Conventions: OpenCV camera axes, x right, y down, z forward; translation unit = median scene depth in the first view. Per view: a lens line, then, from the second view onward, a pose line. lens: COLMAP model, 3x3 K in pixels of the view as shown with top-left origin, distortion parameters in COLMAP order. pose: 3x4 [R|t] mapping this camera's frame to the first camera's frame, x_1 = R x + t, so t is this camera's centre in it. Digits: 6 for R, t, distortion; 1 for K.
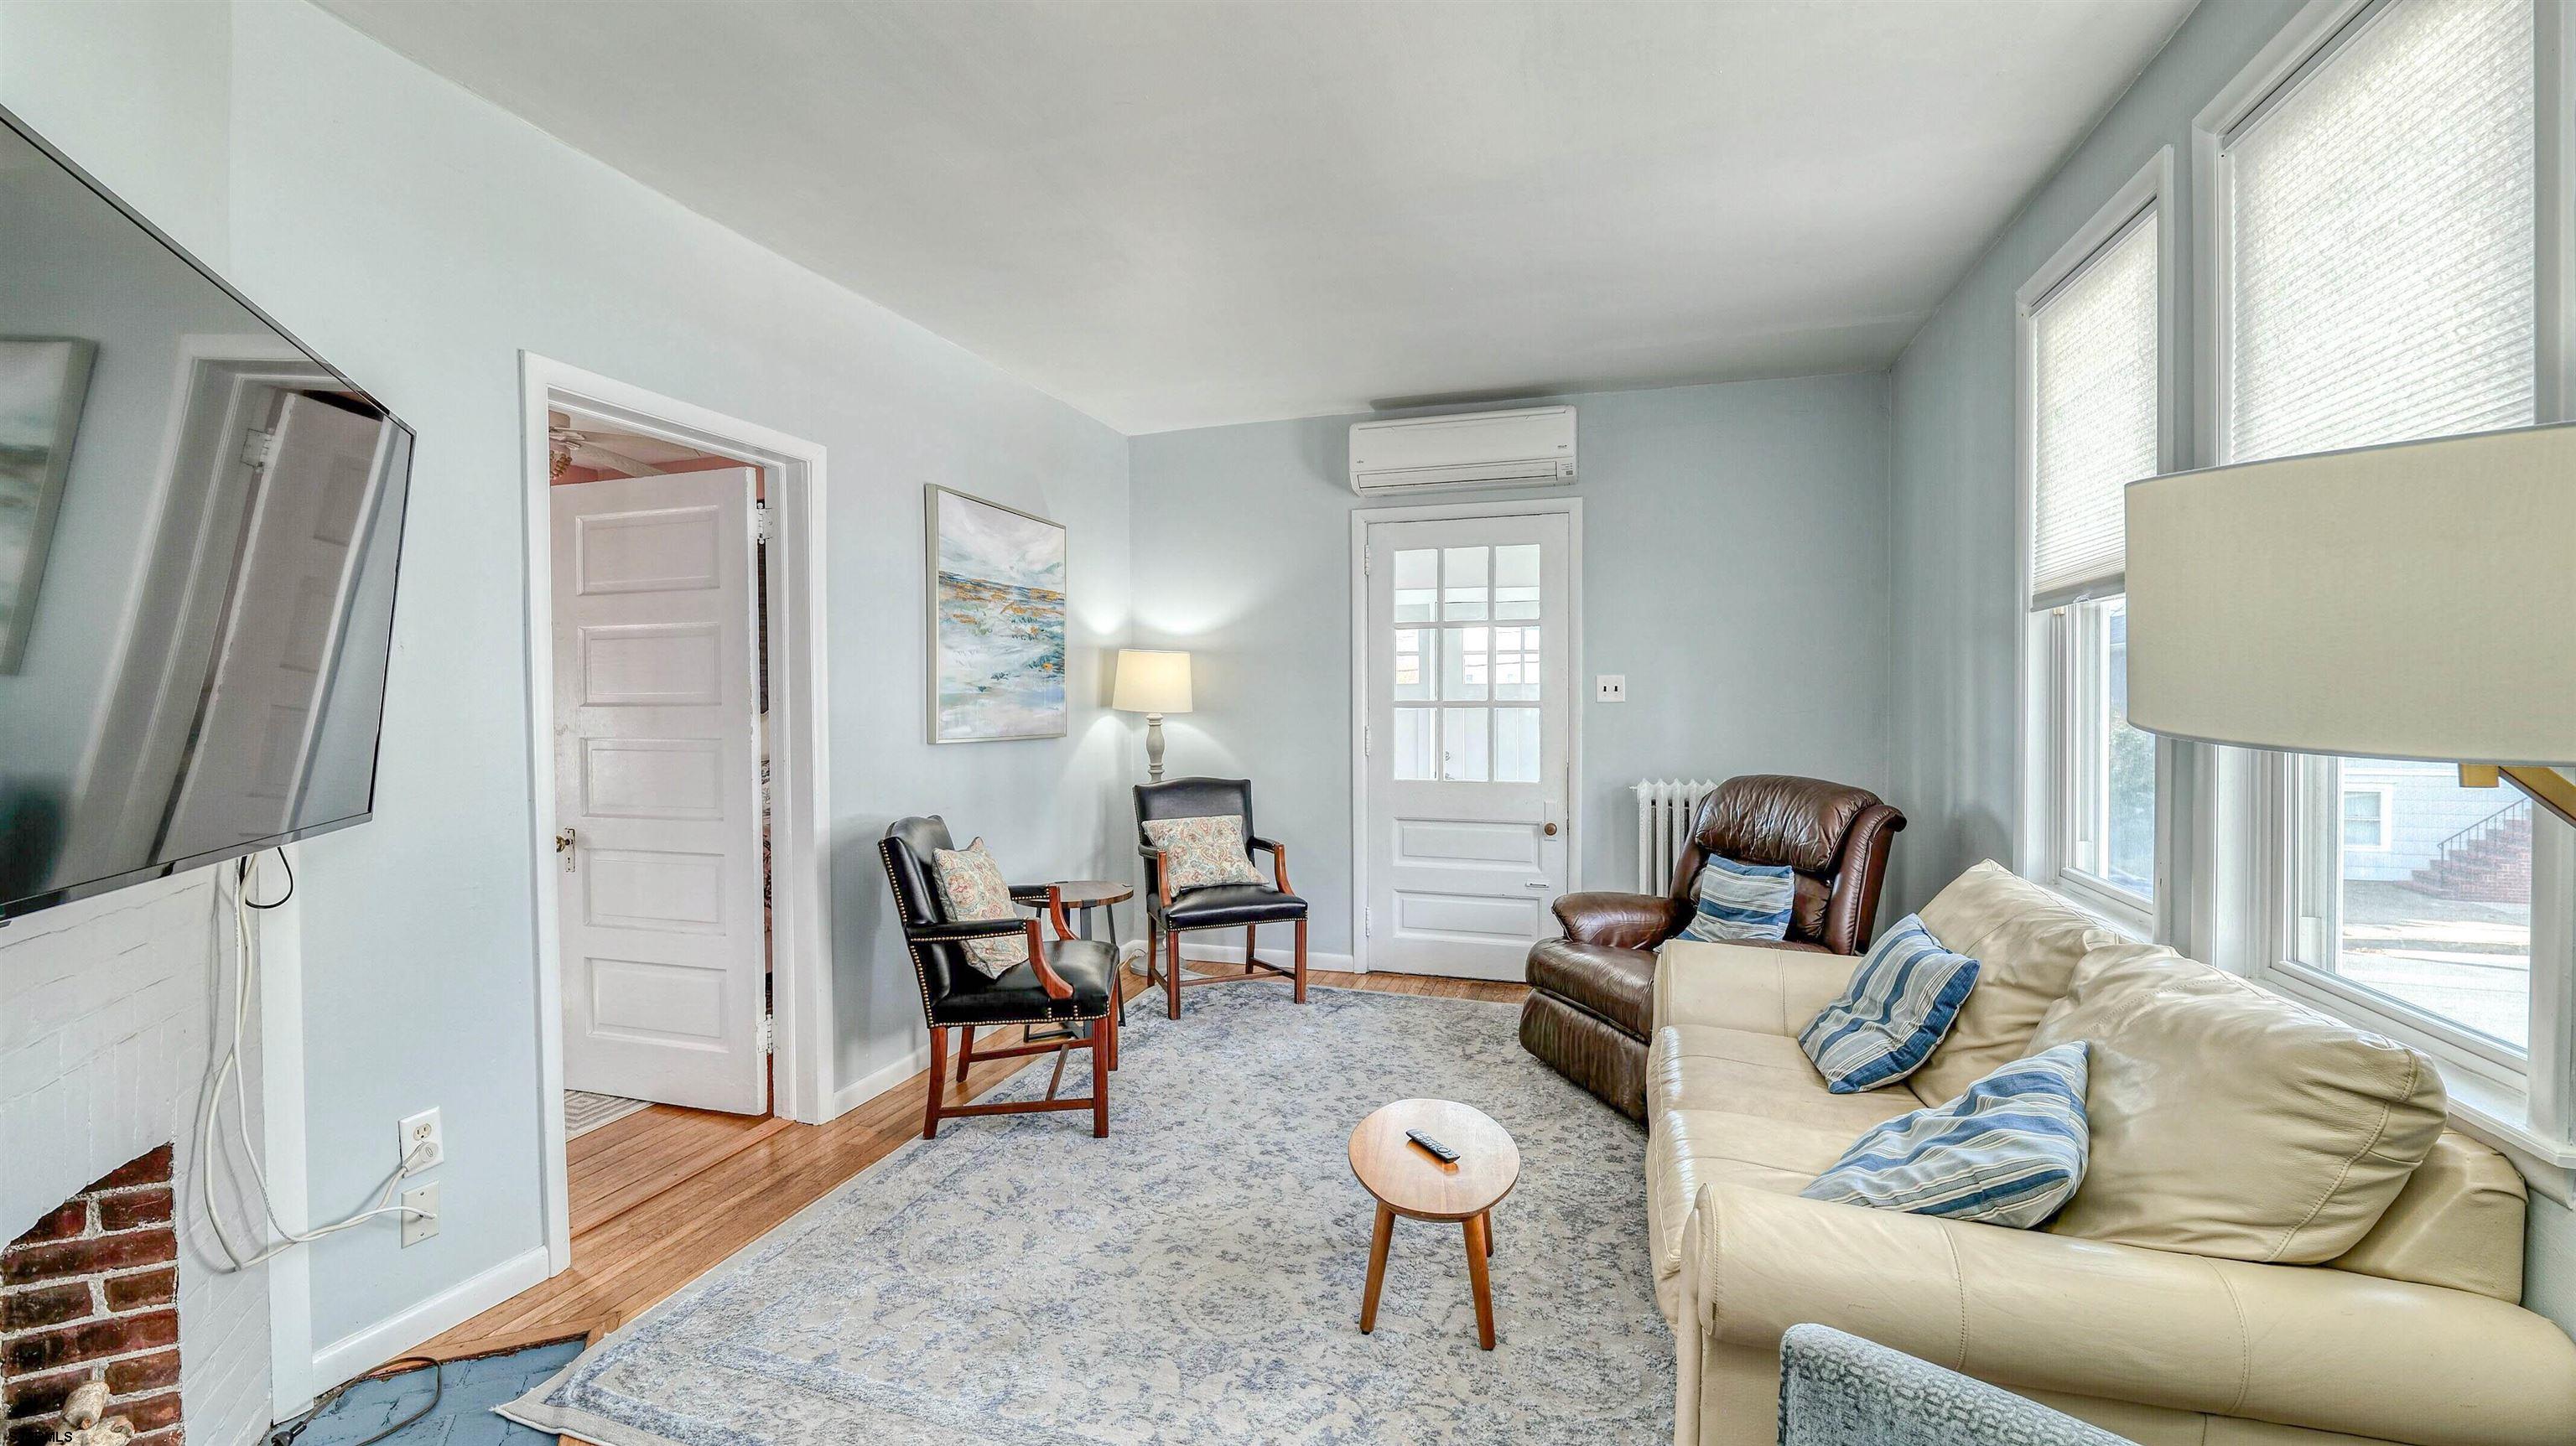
lens RADIAL K [[1060.2, 0, 1273.7], [0, 1060.2, 726.1], [0, 0, 1]] dist [-0.008072, 0.000622]
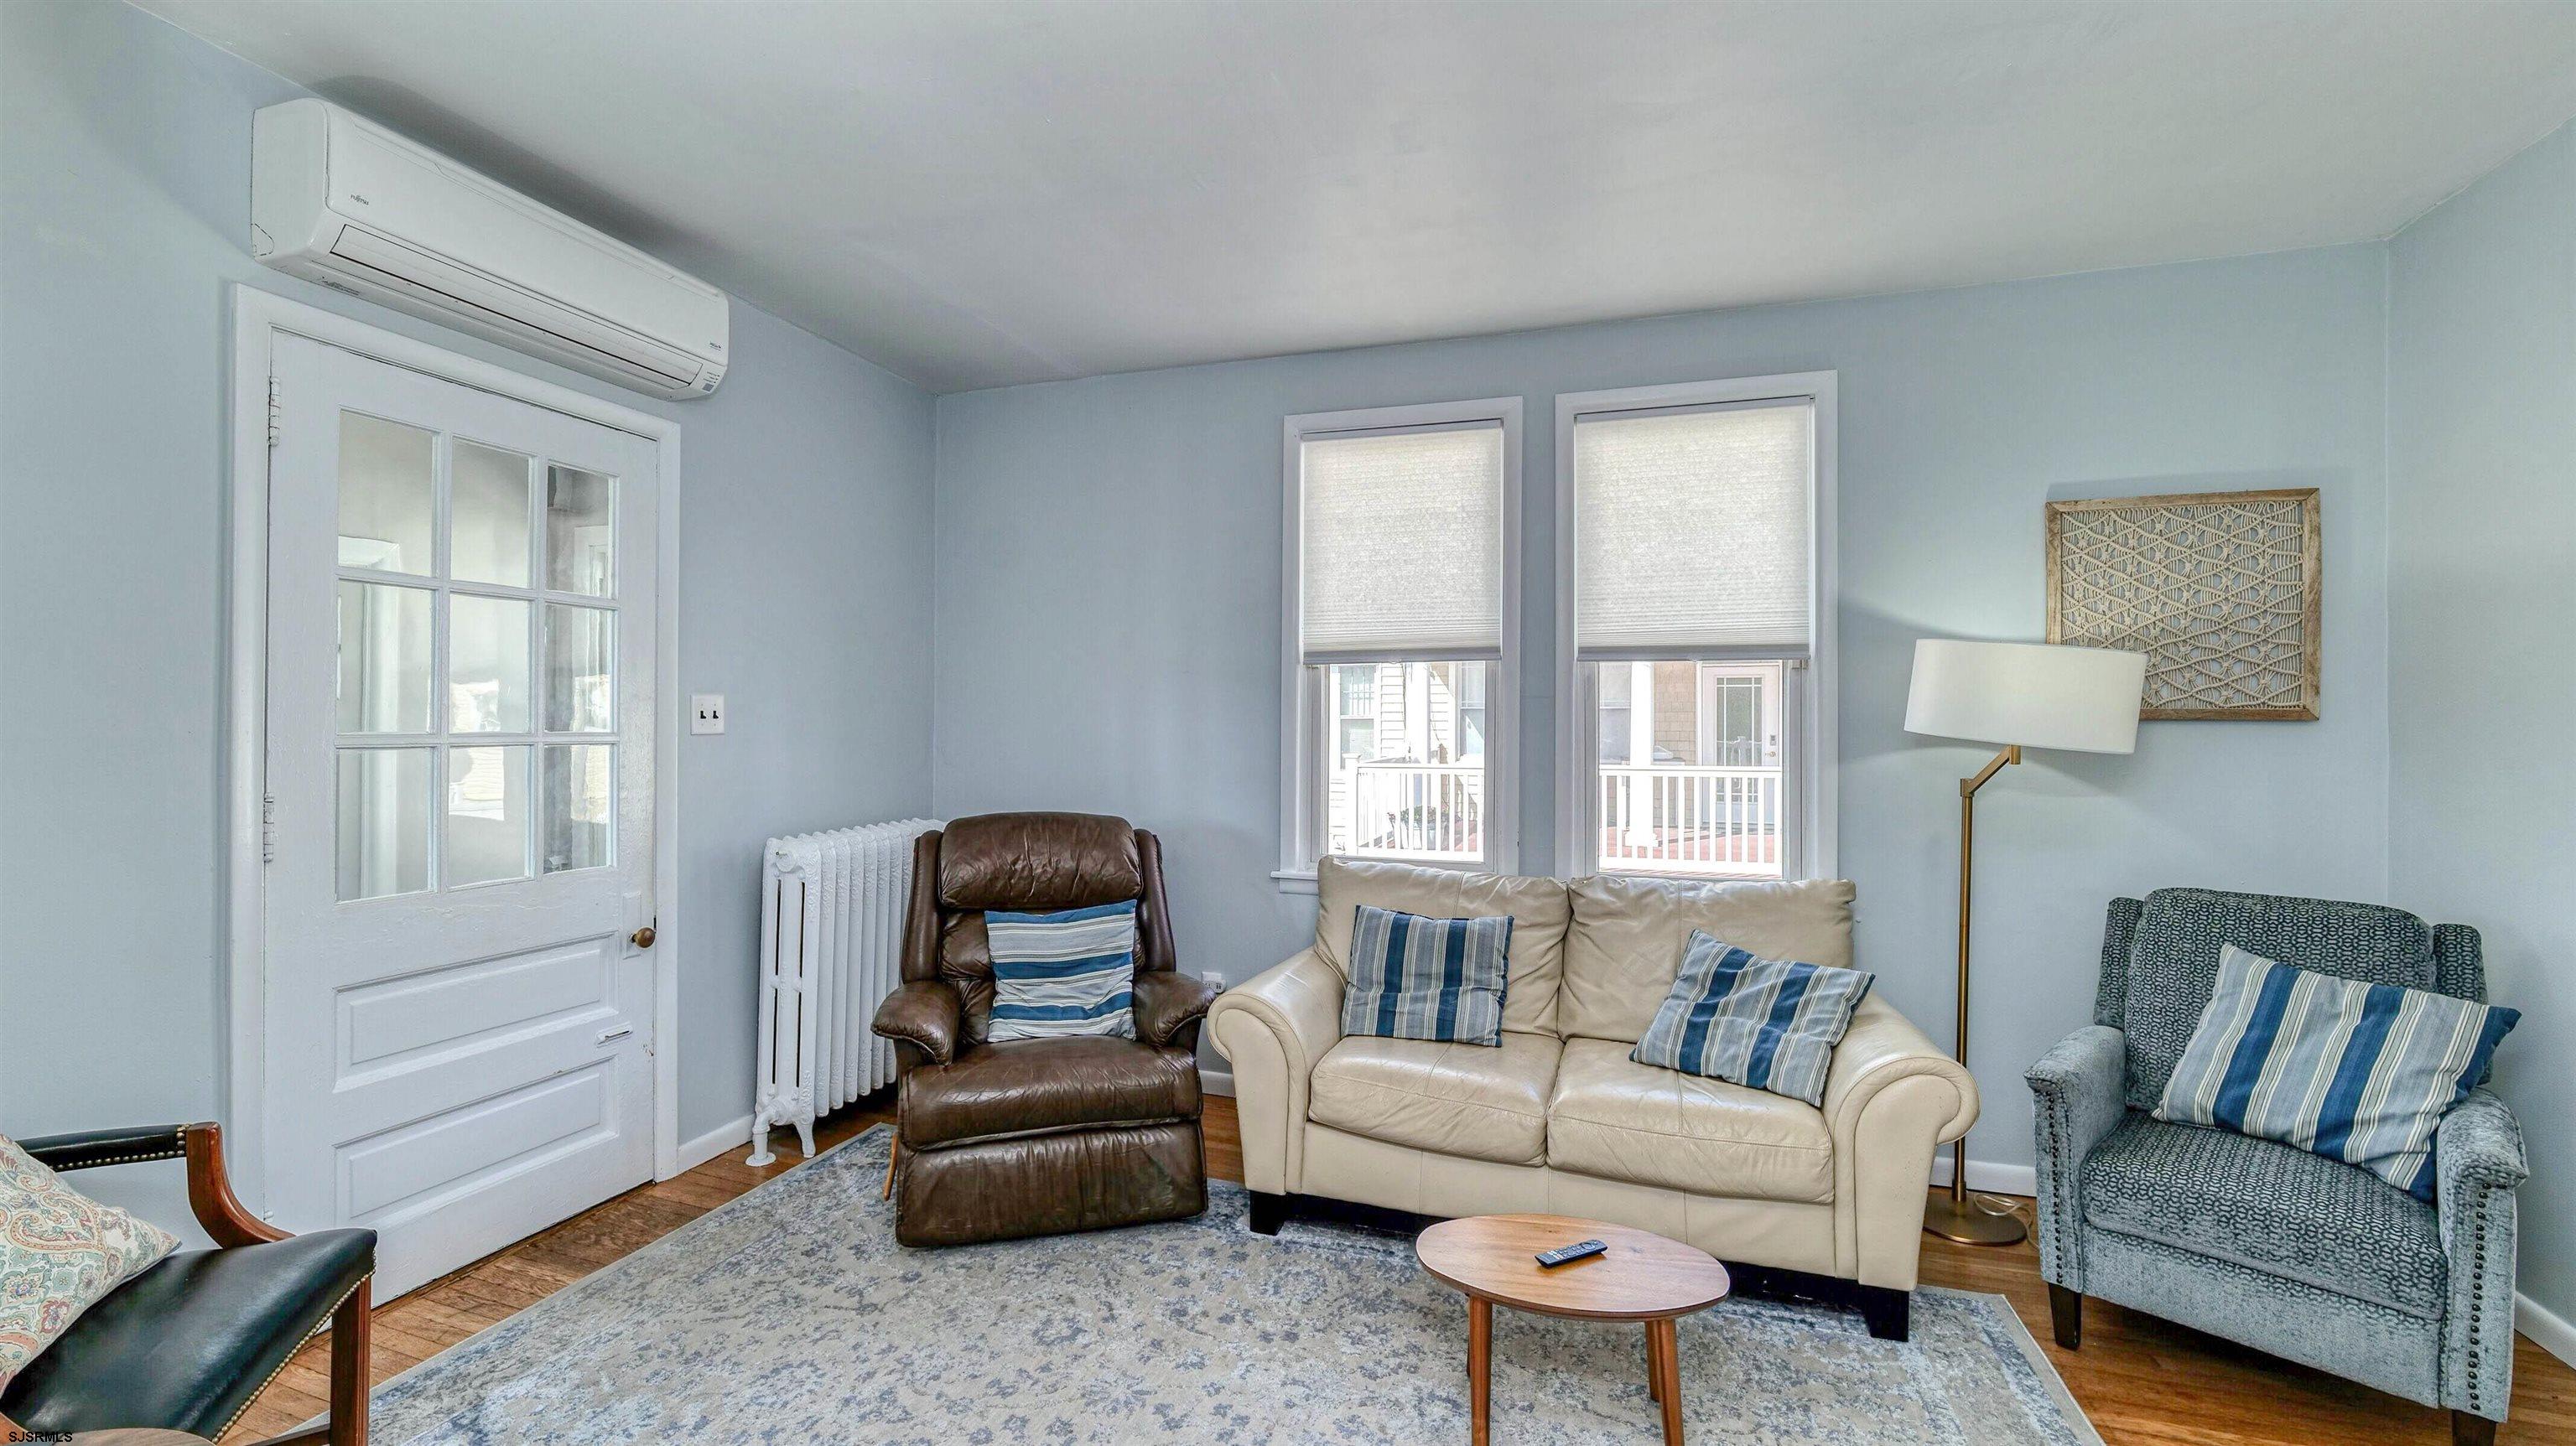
lens RADIAL K [[1060.2, 0, 1282.9], [0, 1060.2, 720.6], [0, 0, 1]] dist [-0.008072, 0.000622]
pose [[-0.006081, 0.003884, 0.999974, -0.374929], [0.017491, 0.999840, -0.003777, -0.022682], [-0.999829, 0.017468, -0.006148, 0.641458]]
